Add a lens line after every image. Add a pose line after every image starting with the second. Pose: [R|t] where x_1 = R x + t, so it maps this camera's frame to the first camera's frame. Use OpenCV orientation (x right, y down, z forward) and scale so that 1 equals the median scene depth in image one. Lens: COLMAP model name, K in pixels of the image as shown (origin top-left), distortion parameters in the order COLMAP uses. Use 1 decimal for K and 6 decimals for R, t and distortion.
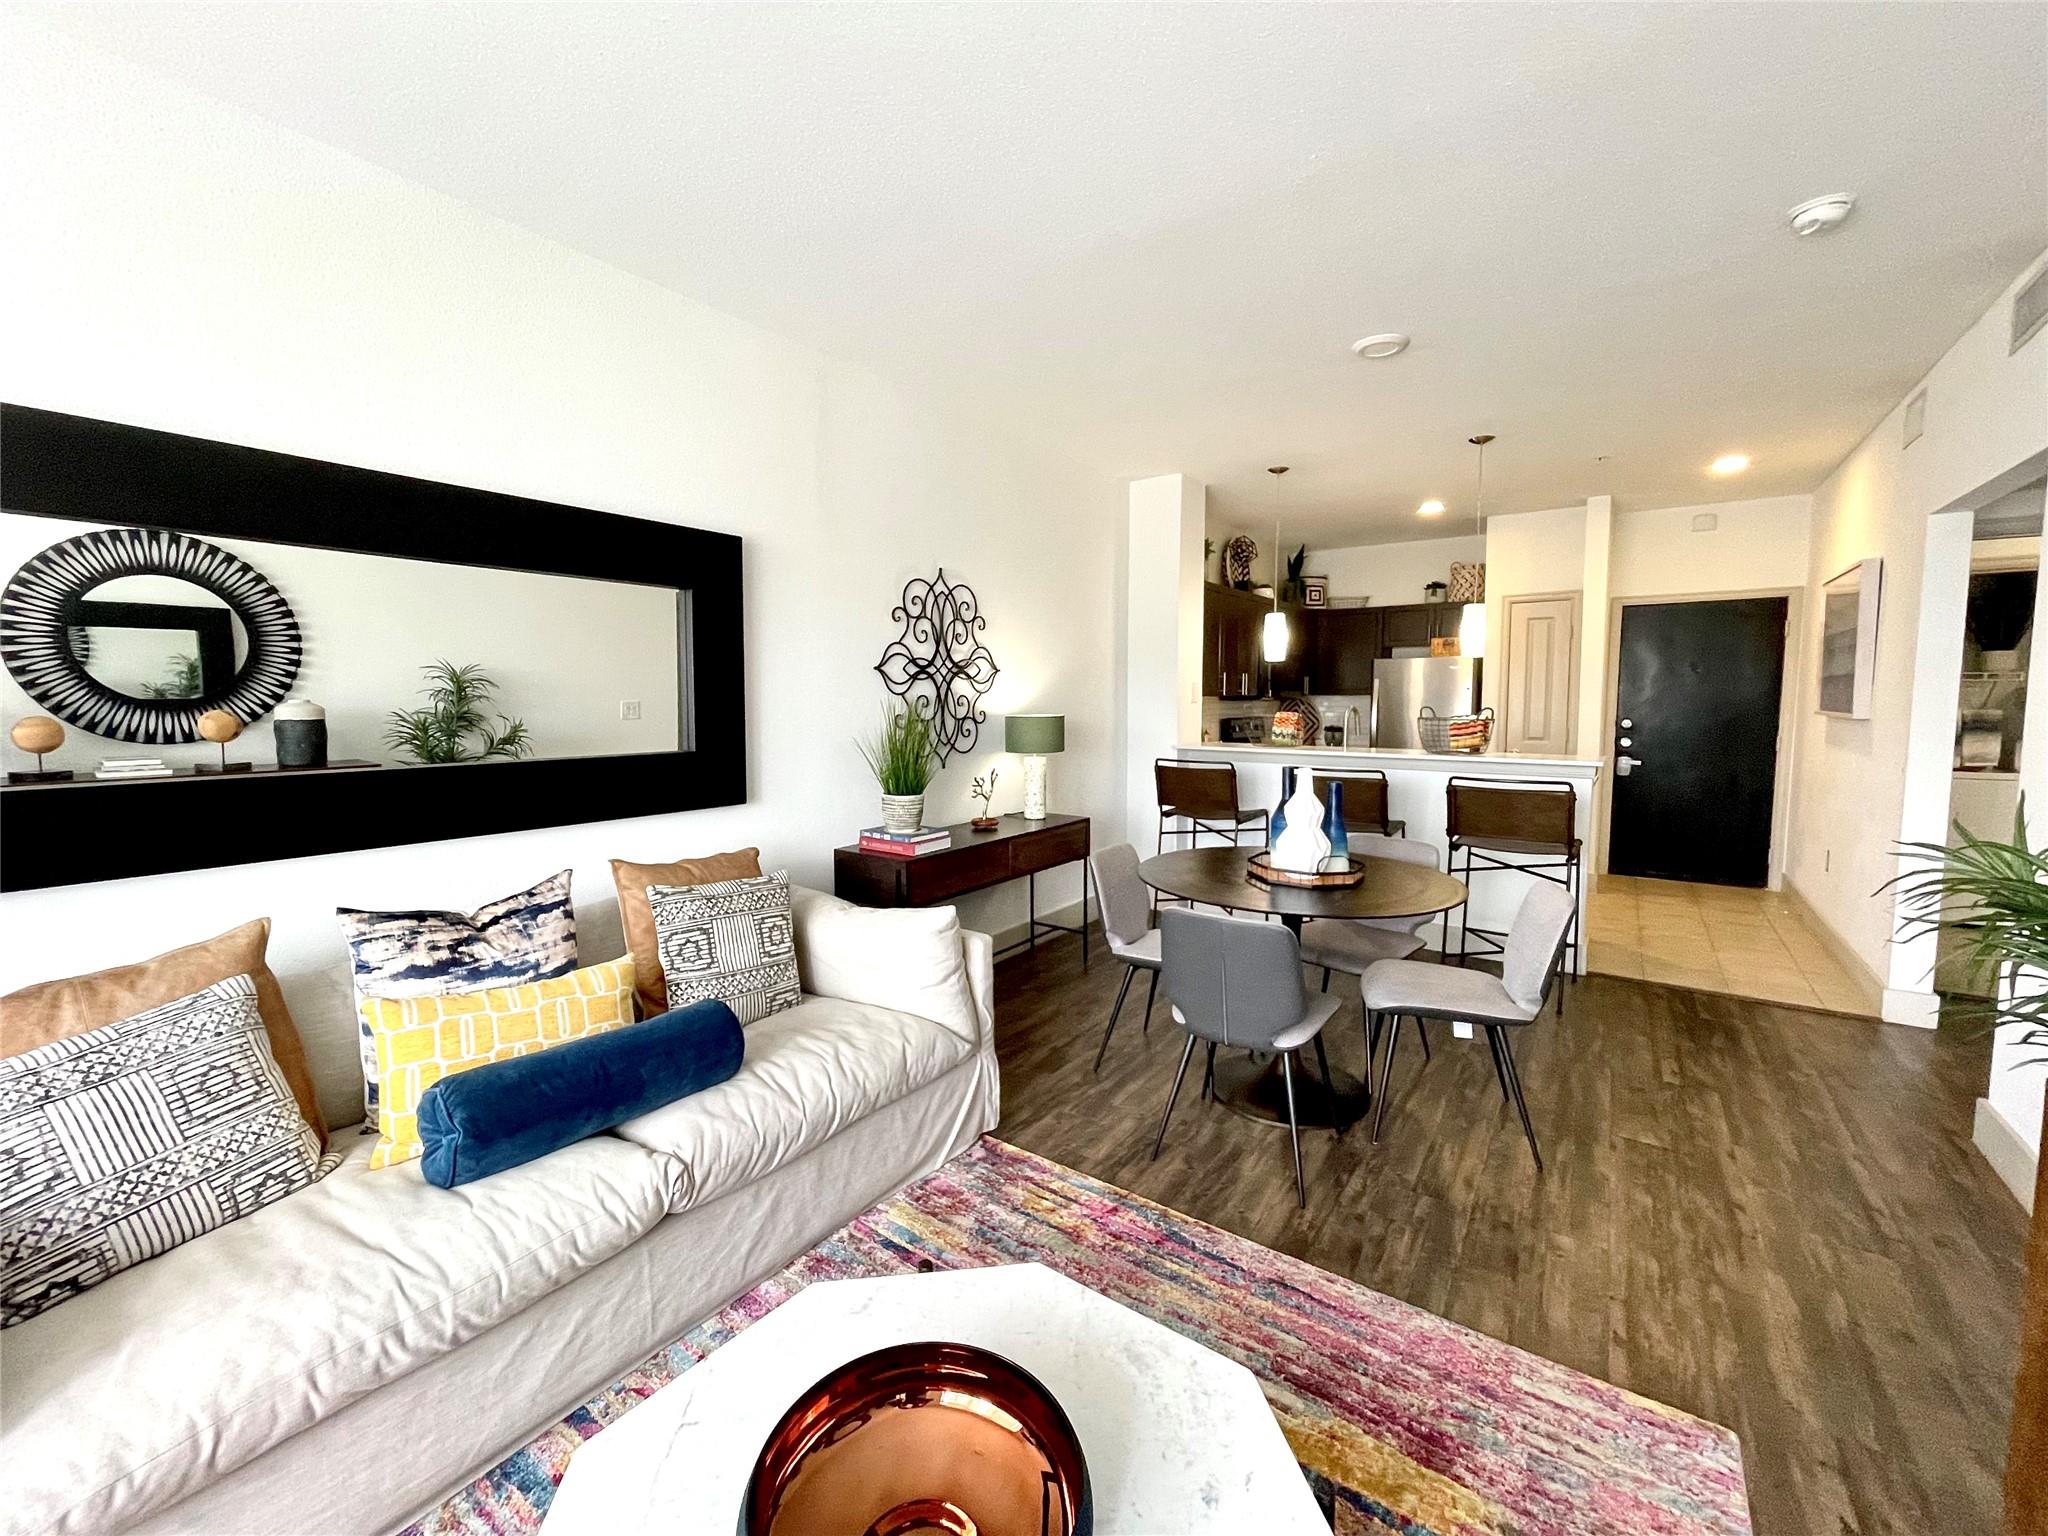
lens RADIAL K [[830.4, 0, 1011.9], [0, 830.4, 767.3], [0, 0, 1]] dist [0.000995, 0.000204]
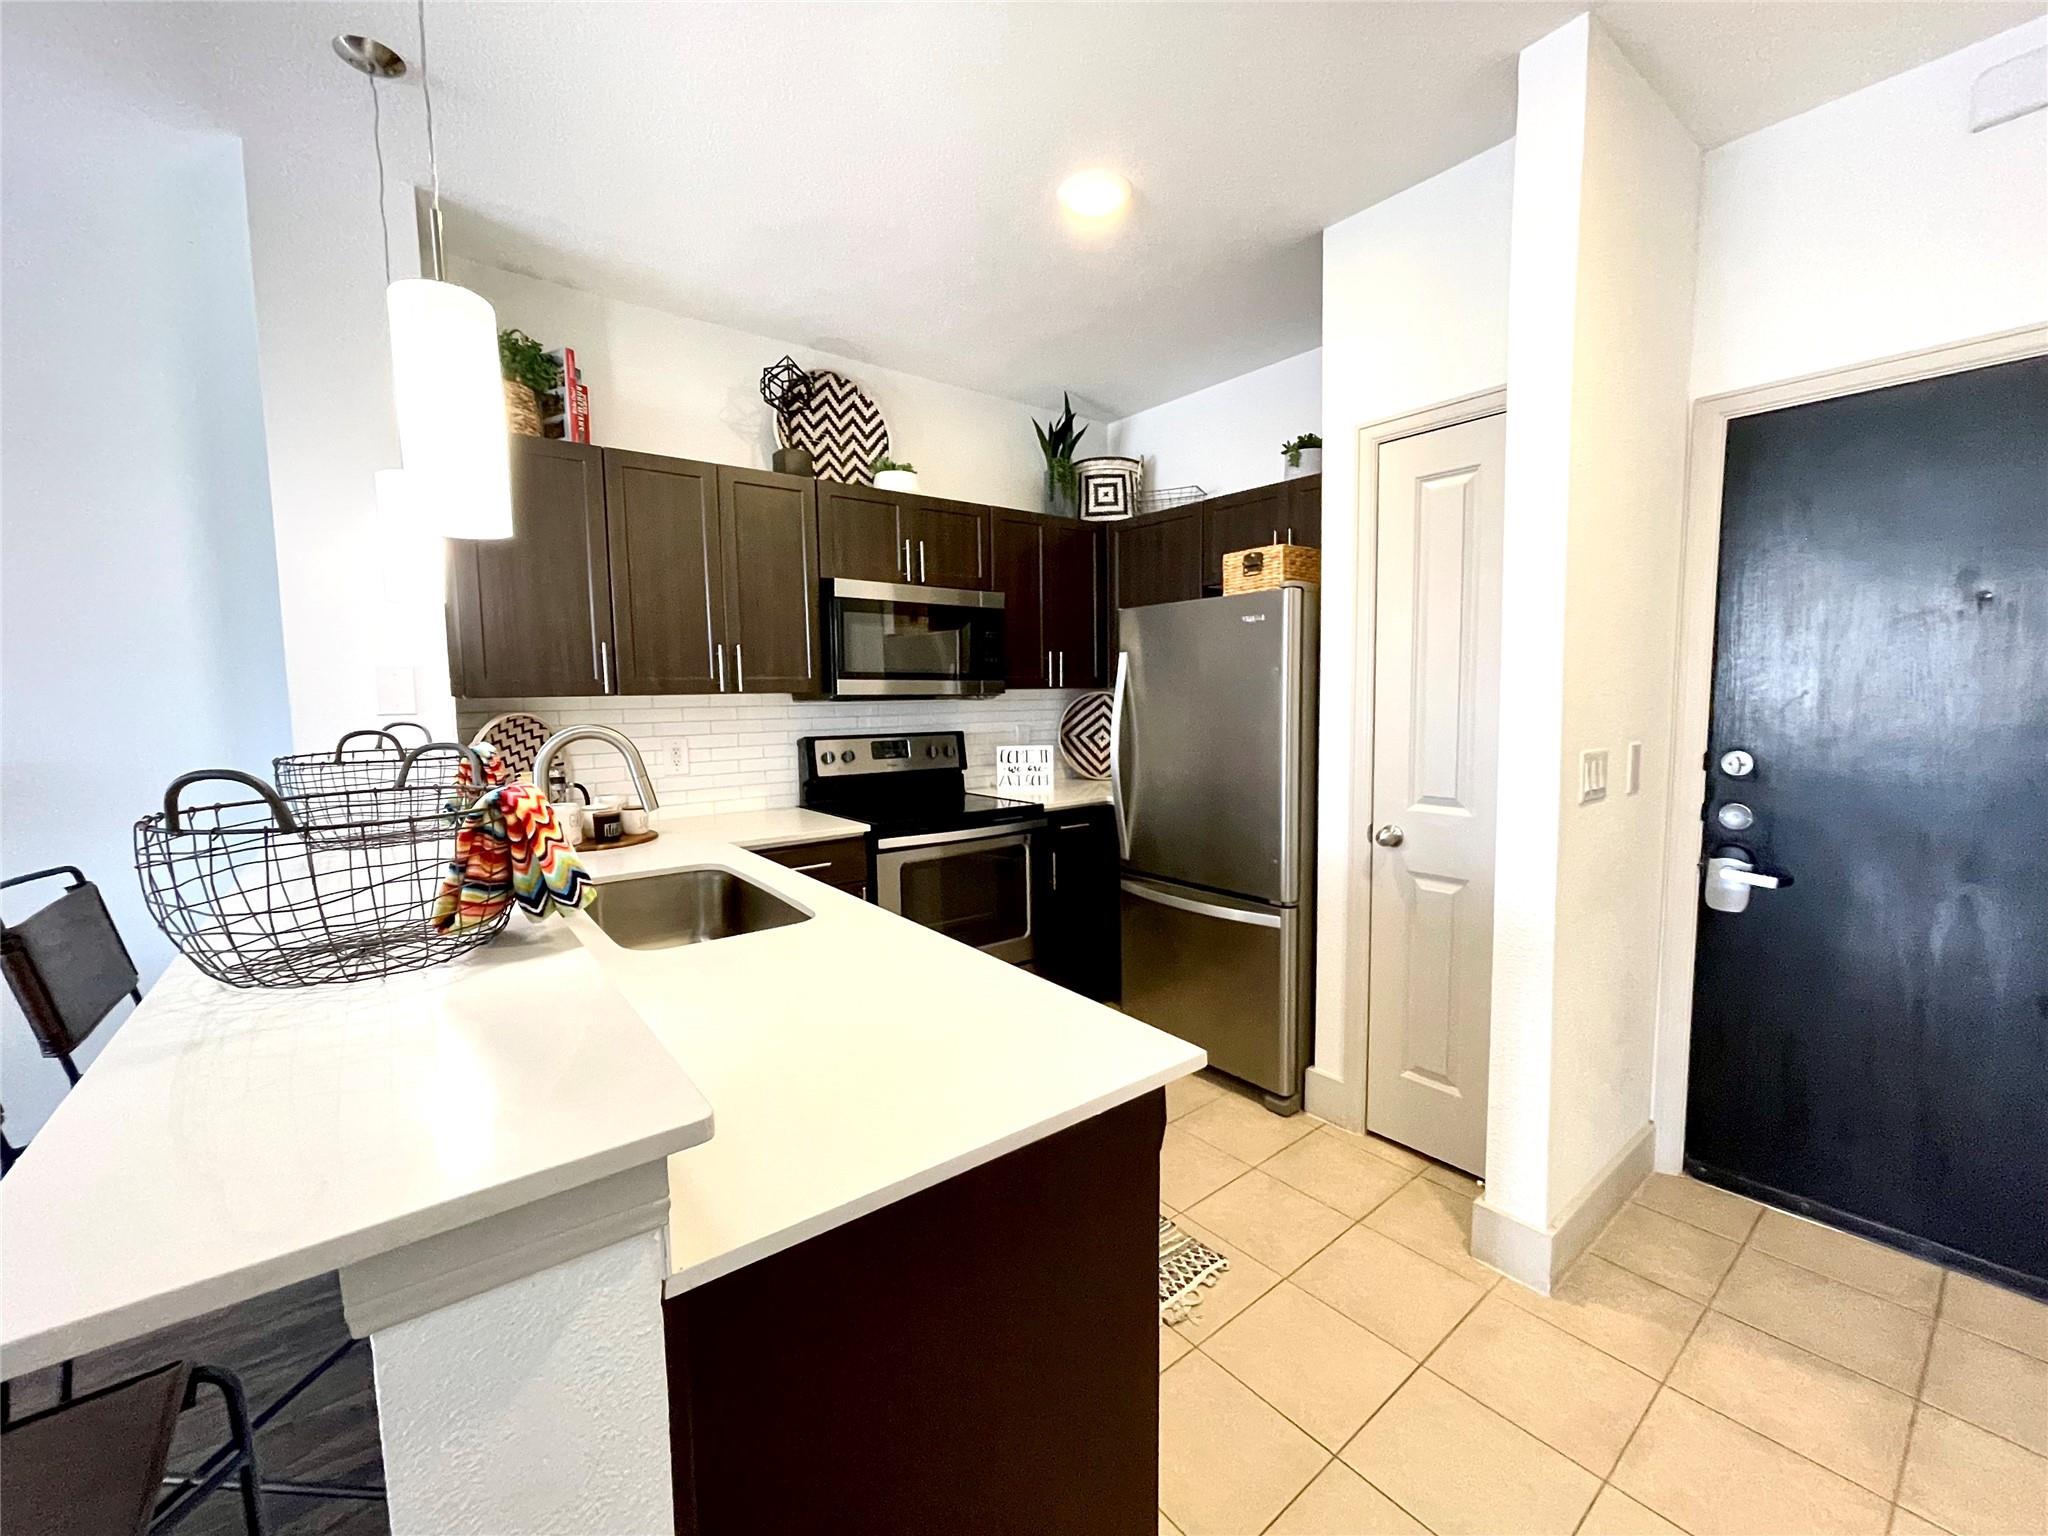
lens RADIAL K [[830.4, 0, 1011.9], [0, 830.4, 767.3], [0, 0, 1]] dist [0.000995, 0.000204]
pose [[0.959718, 0.015216, -0.280552, 0.905791], [-0.012447, 0.999855, 0.011650, -0.085061], [0.280689, -0.007689, 0.959768, 0.967985]]
